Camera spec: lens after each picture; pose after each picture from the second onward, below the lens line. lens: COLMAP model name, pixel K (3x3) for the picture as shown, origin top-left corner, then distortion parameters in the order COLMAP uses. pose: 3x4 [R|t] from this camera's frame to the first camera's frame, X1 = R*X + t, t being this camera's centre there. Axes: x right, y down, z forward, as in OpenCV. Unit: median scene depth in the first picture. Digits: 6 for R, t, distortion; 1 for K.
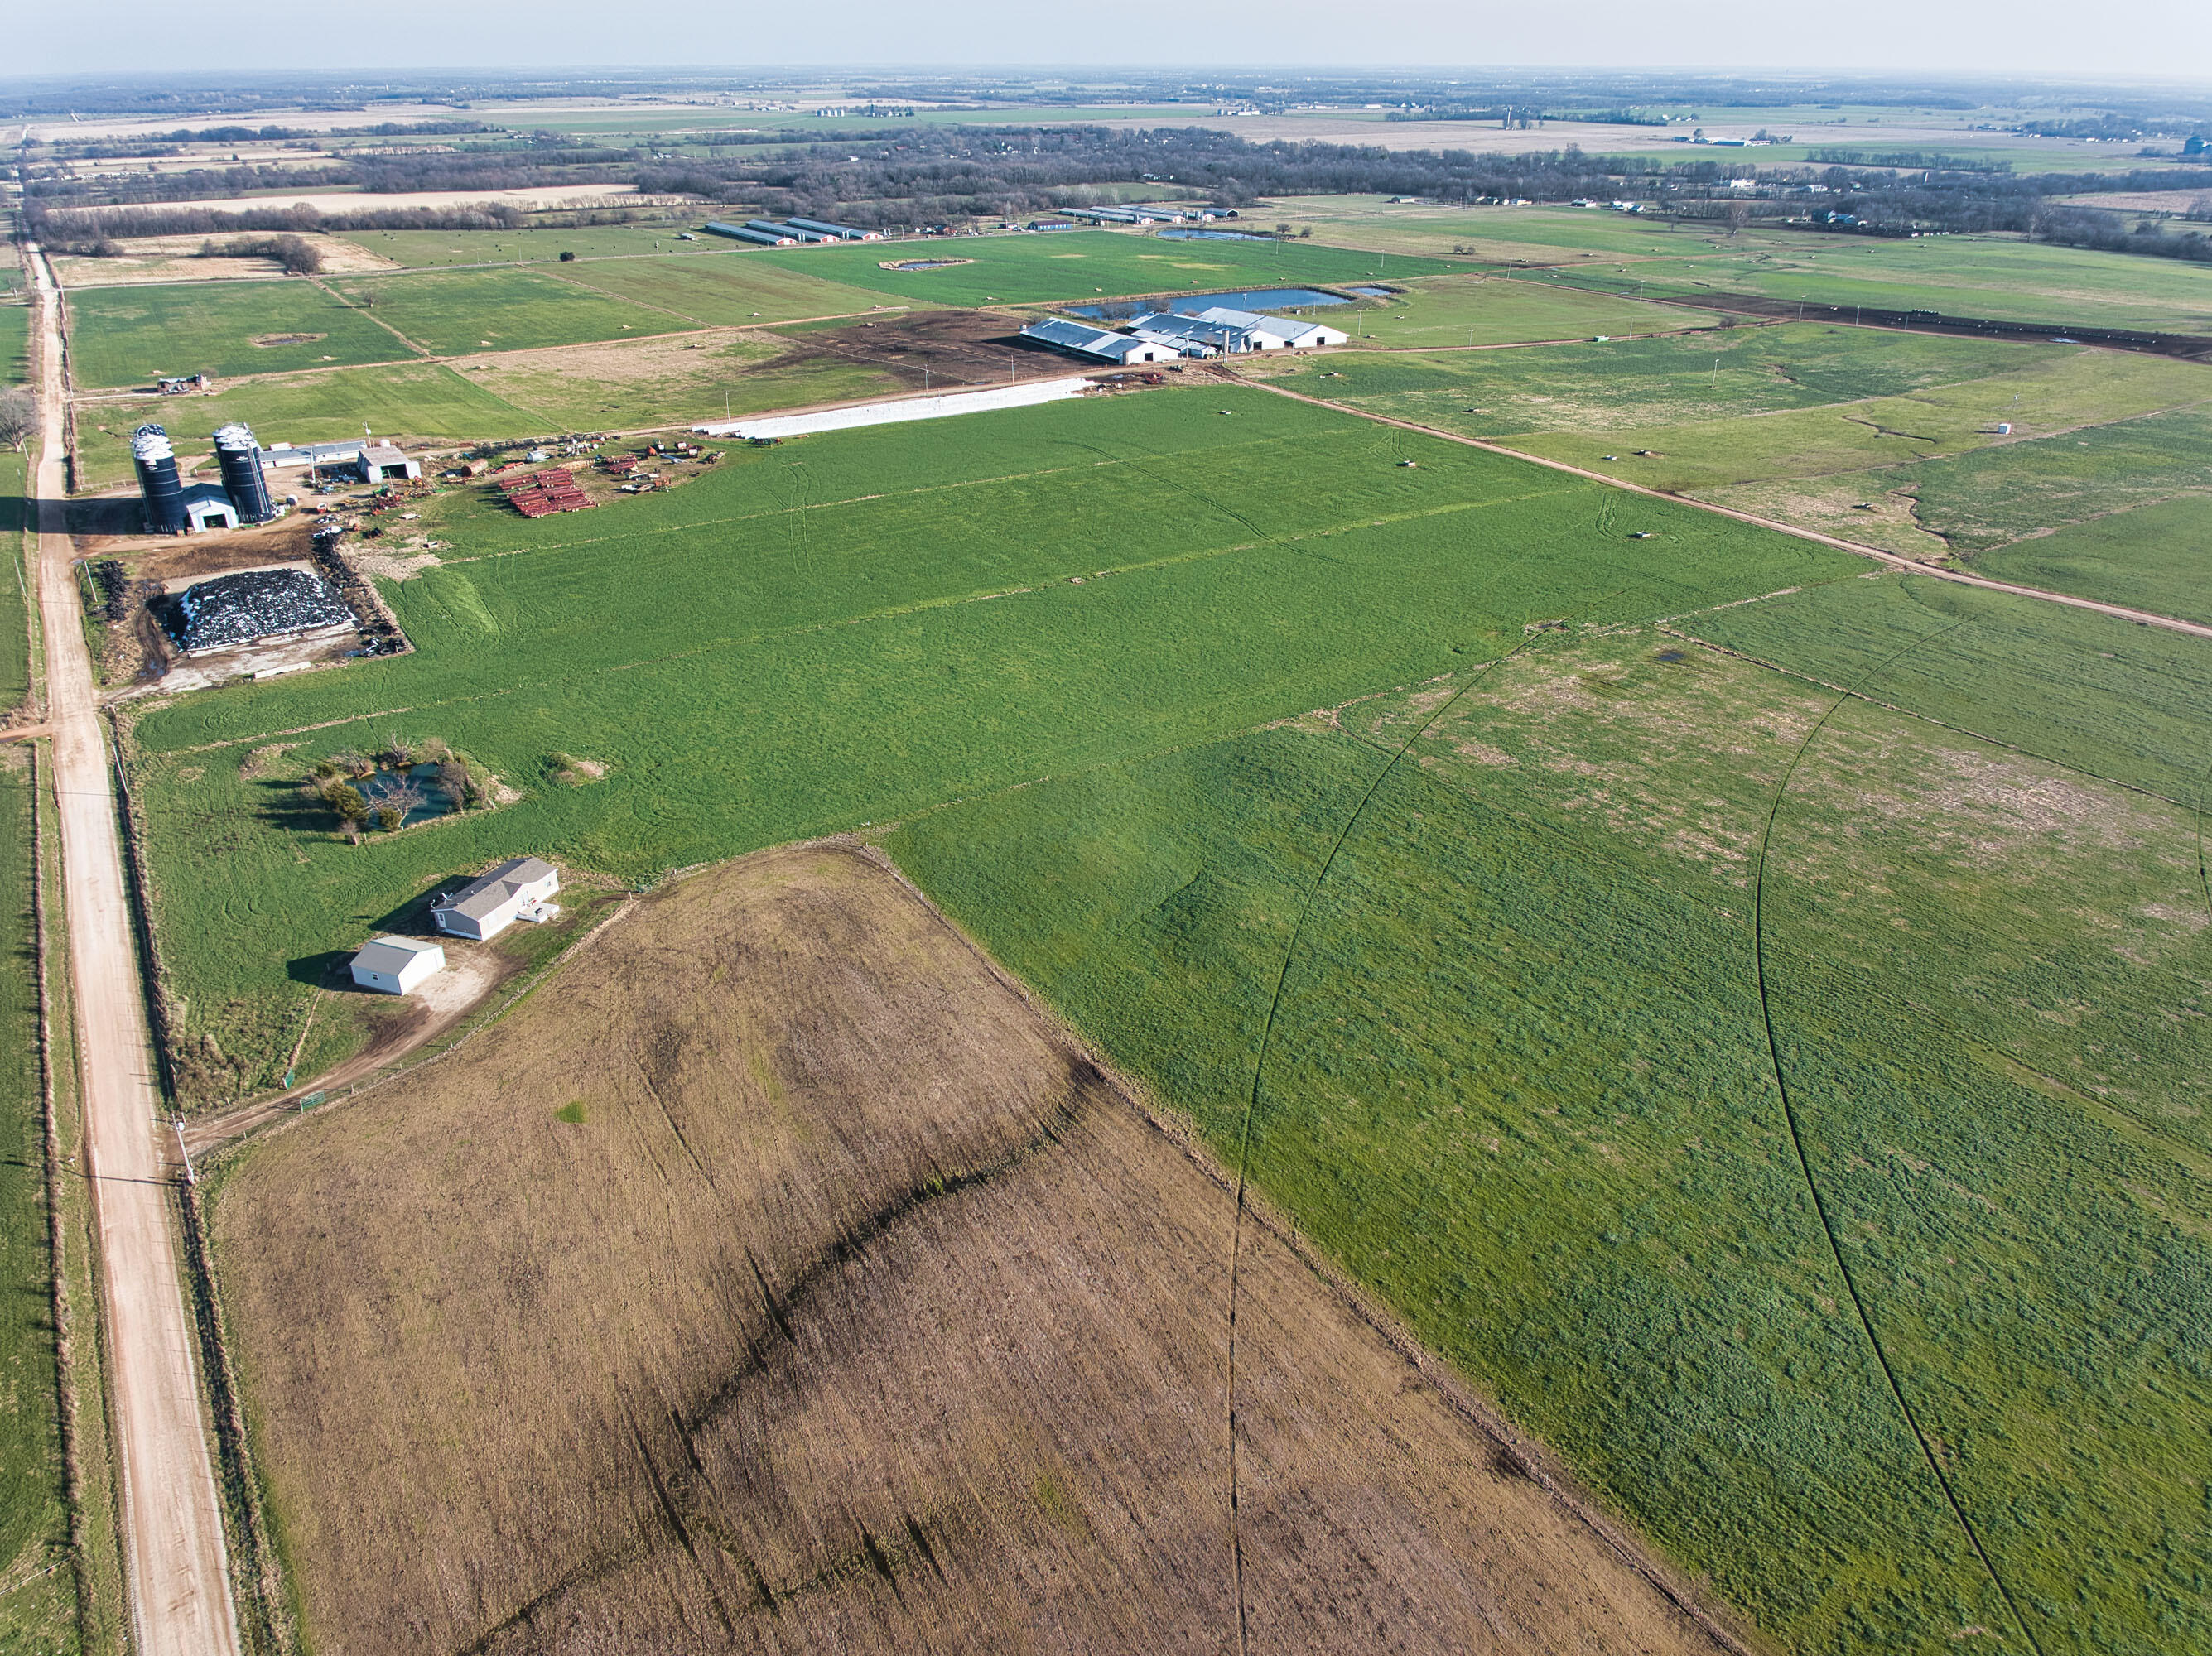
lens RADIAL K [[1552.9, 0, 1121.0], [0, 1552.9, 819.6], [0, 0, 1]] dist [0.035581, -0.047319]
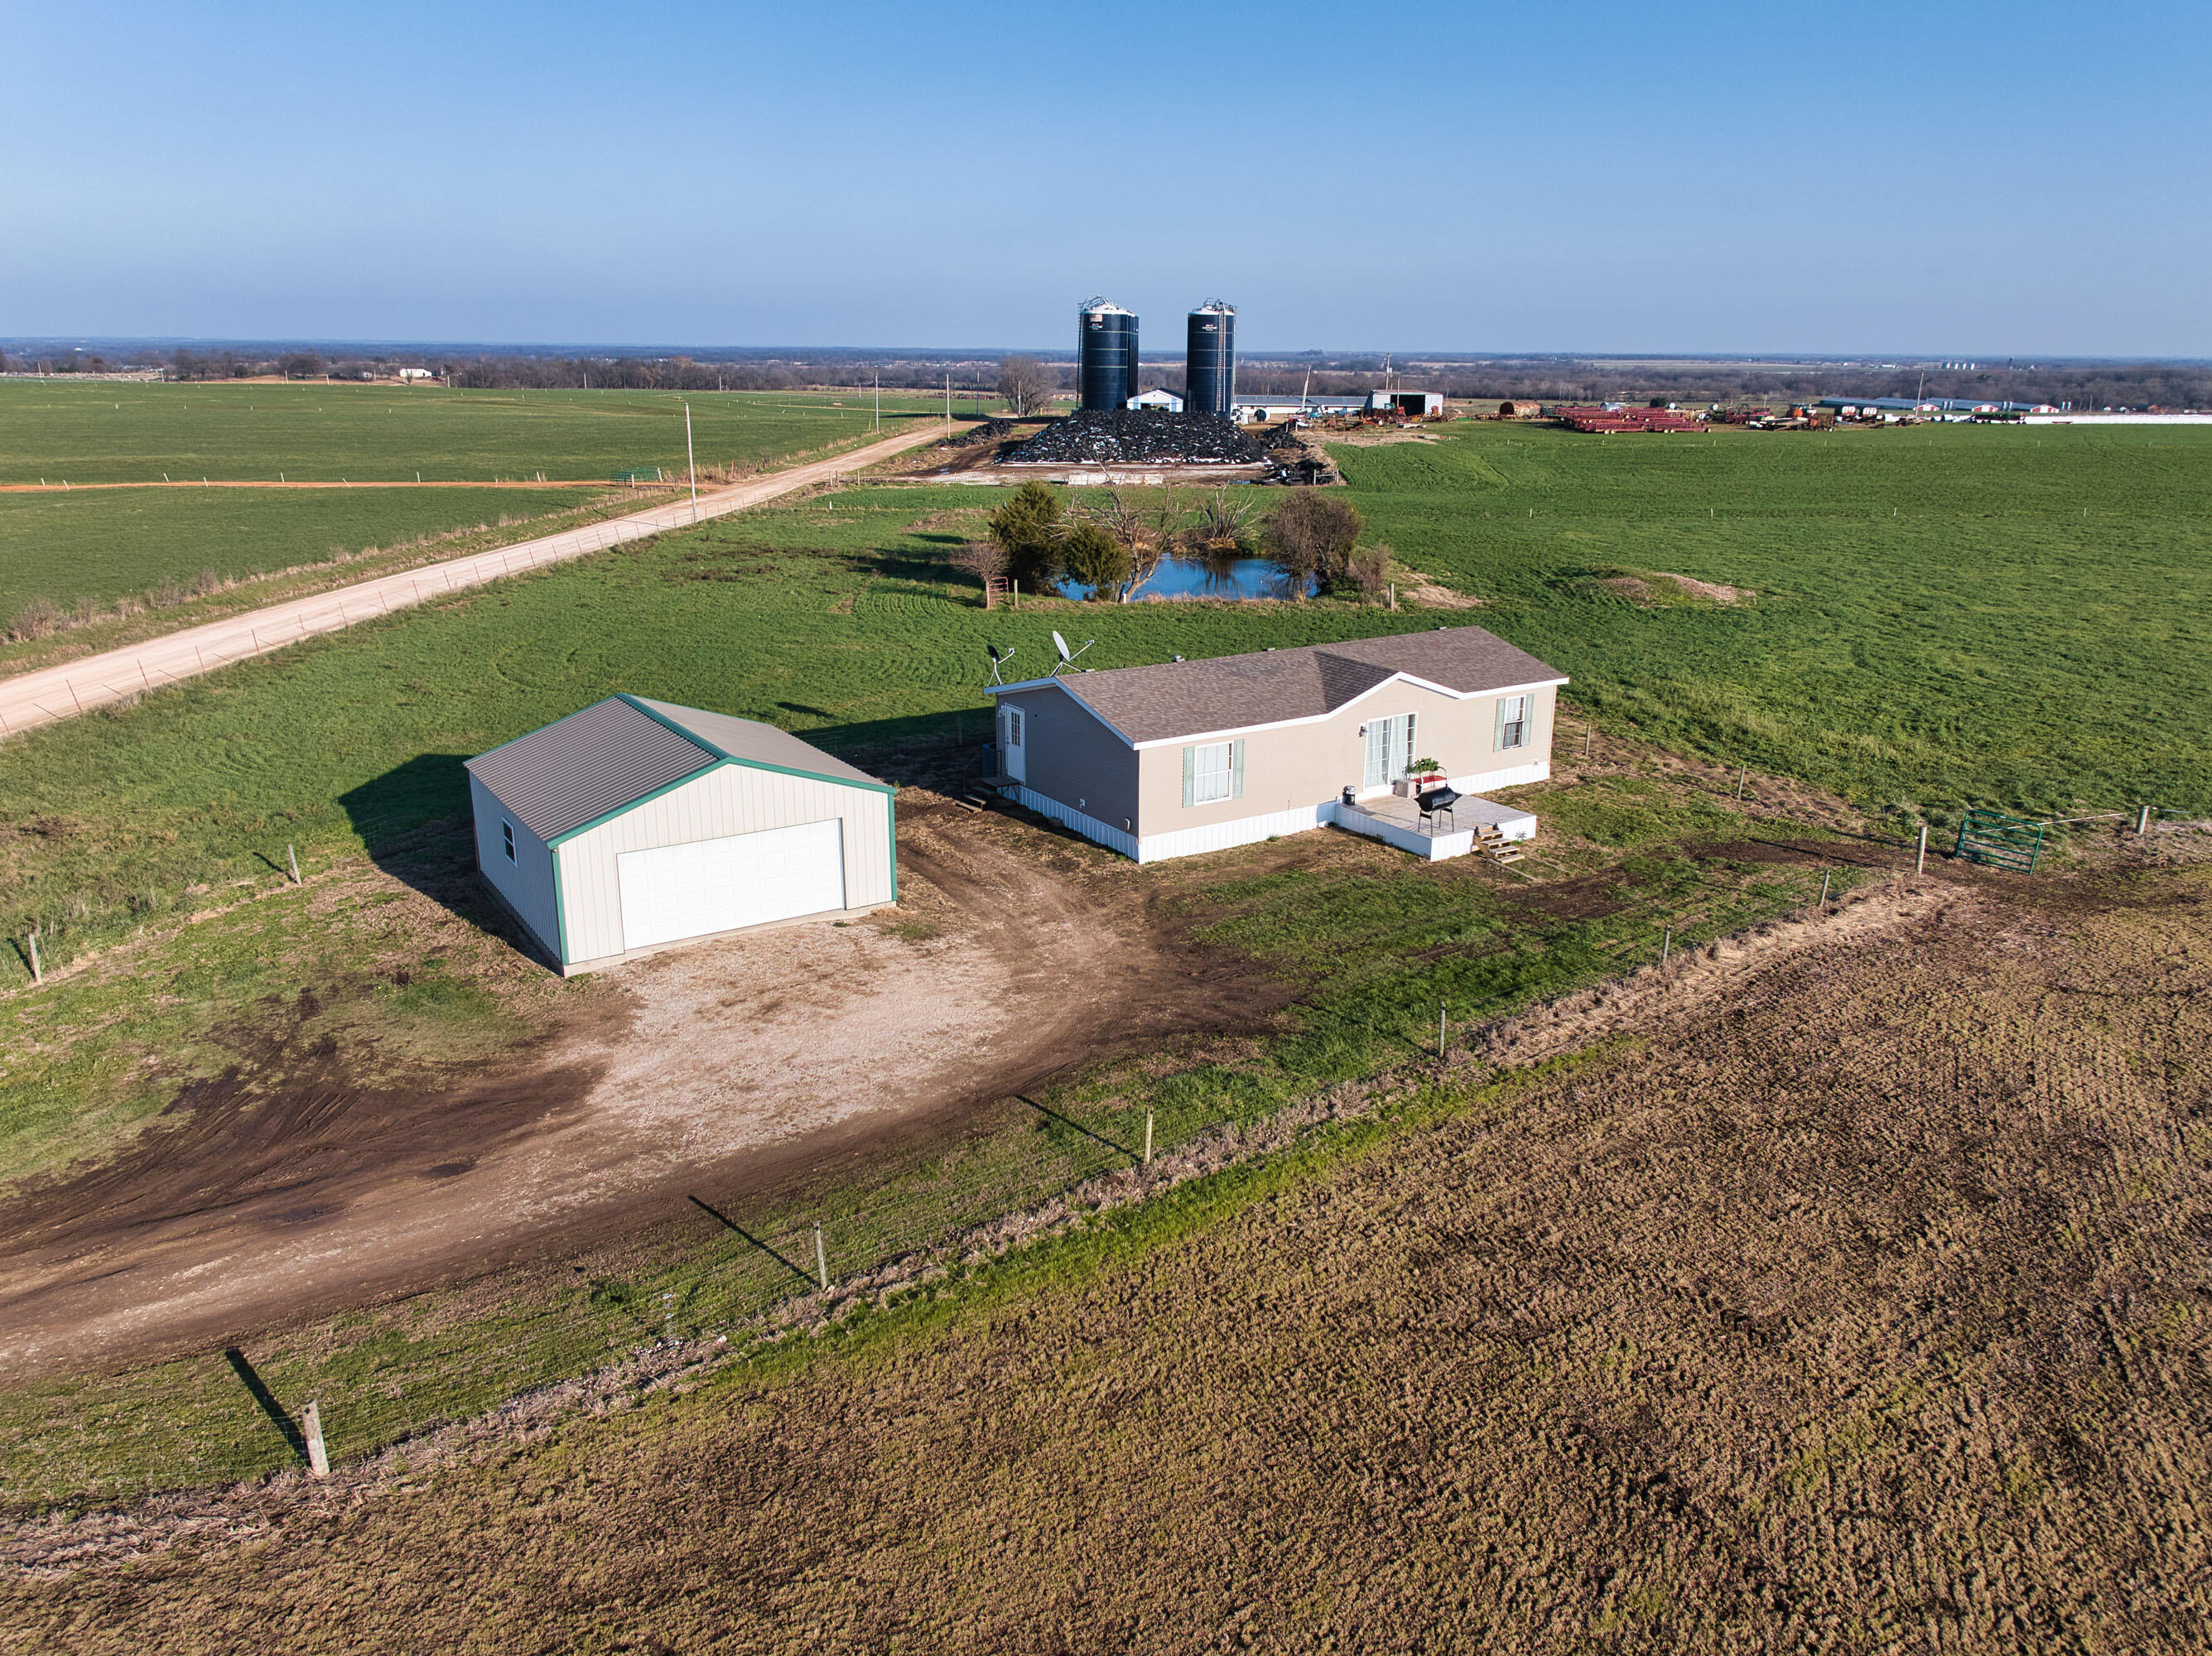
lens RADIAL K [[1552.9, 0, 1116.3], [0, 1552.9, 816.2], [0, 0, 1]] dist [0.035581, -0.047319]
pose [[0.804112, 0.165417, -0.571001, -0.302707], [-0.260391, 0.961470, -0.088162, 0.090229], [0.534417, 0.219575, 0.816202, 0.842923]]
